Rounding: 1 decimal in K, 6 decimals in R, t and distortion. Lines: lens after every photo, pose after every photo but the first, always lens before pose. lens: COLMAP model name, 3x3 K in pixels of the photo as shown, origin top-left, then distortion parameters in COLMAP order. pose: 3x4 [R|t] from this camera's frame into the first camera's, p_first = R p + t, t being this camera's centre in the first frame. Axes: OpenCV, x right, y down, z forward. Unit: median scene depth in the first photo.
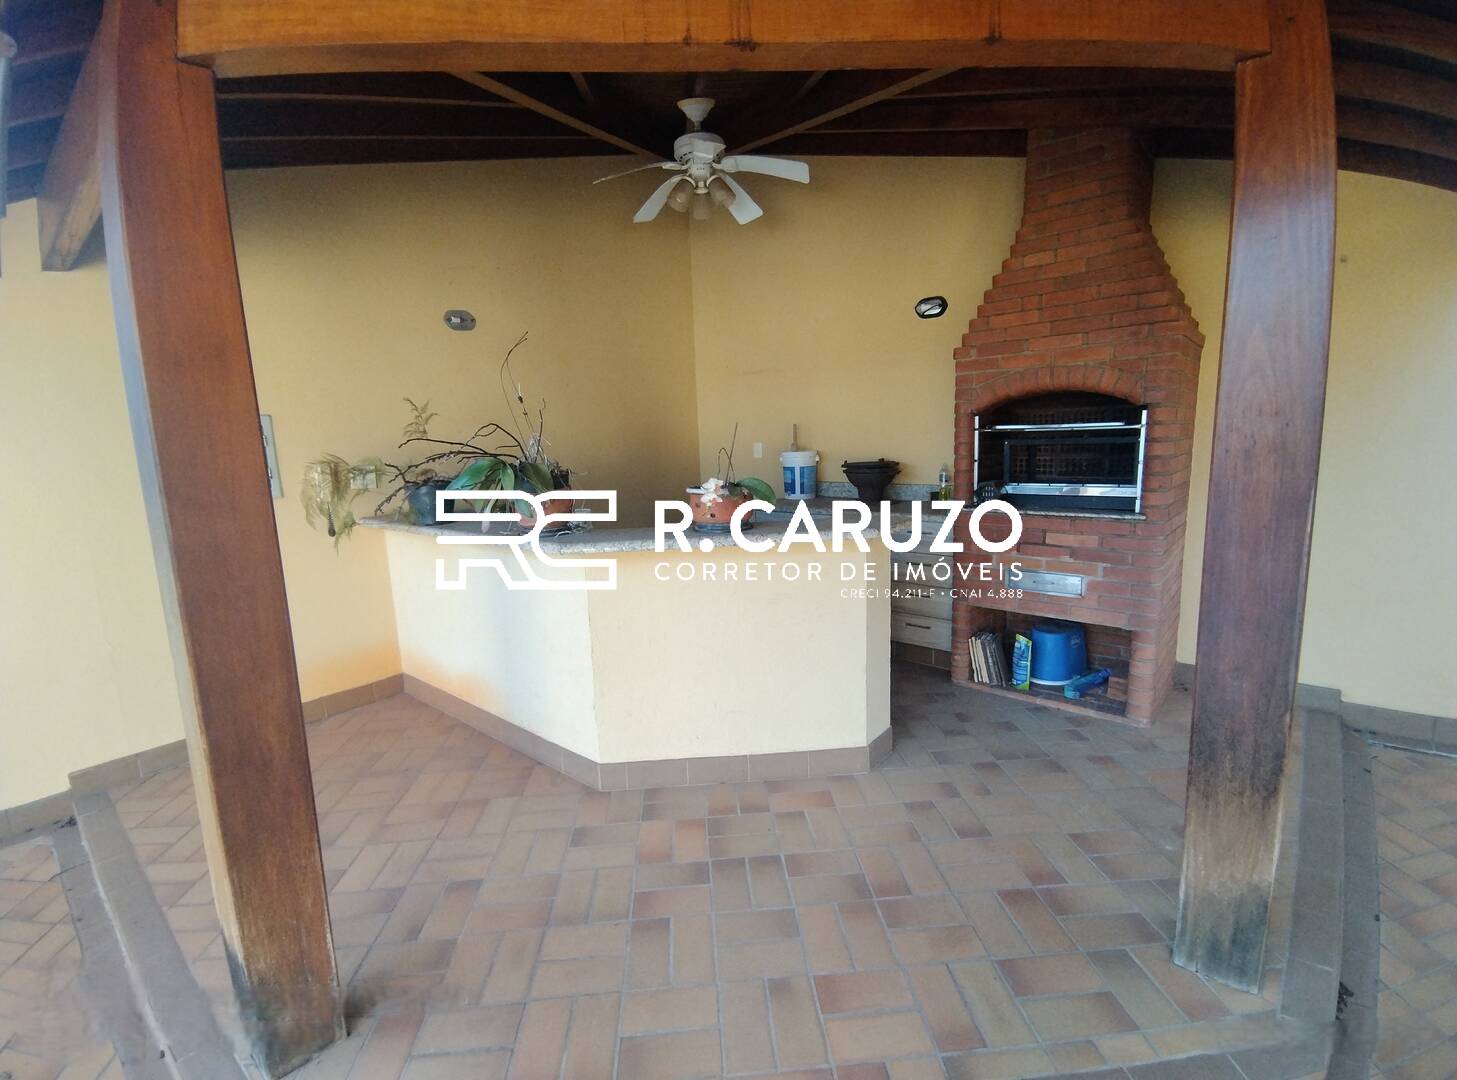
lens RADIAL K [[675.6, 0, 726.9], [0, 675.6, 546.8], [0, 0, 1]] dist [0.019118, 0.000126]
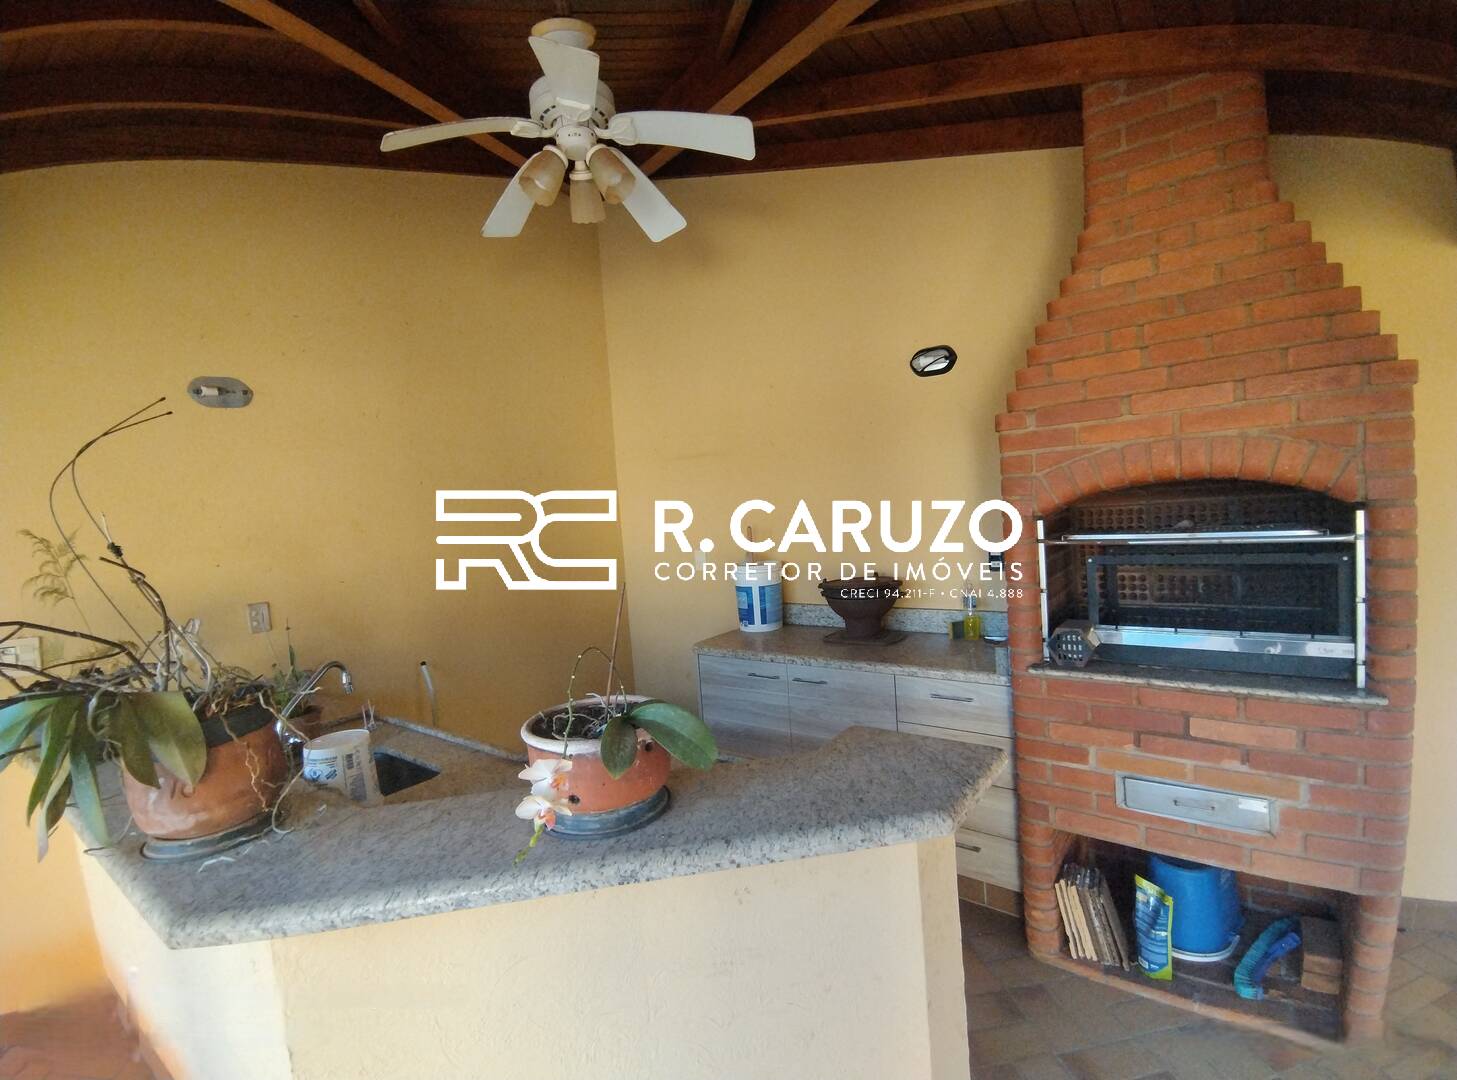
lens RADIAL K [[662.8, 0, 726.2], [0, 662.8, 552.6], [0, 0, 1]] dist [0.048169, -0.033676]
pose [[0.997026, -0.039546, 0.066147, 0.040691], [0.045870, 0.994228, -0.096985, -0.122156], [-0.061930, 0.099731, 0.993085, 0.430395]]
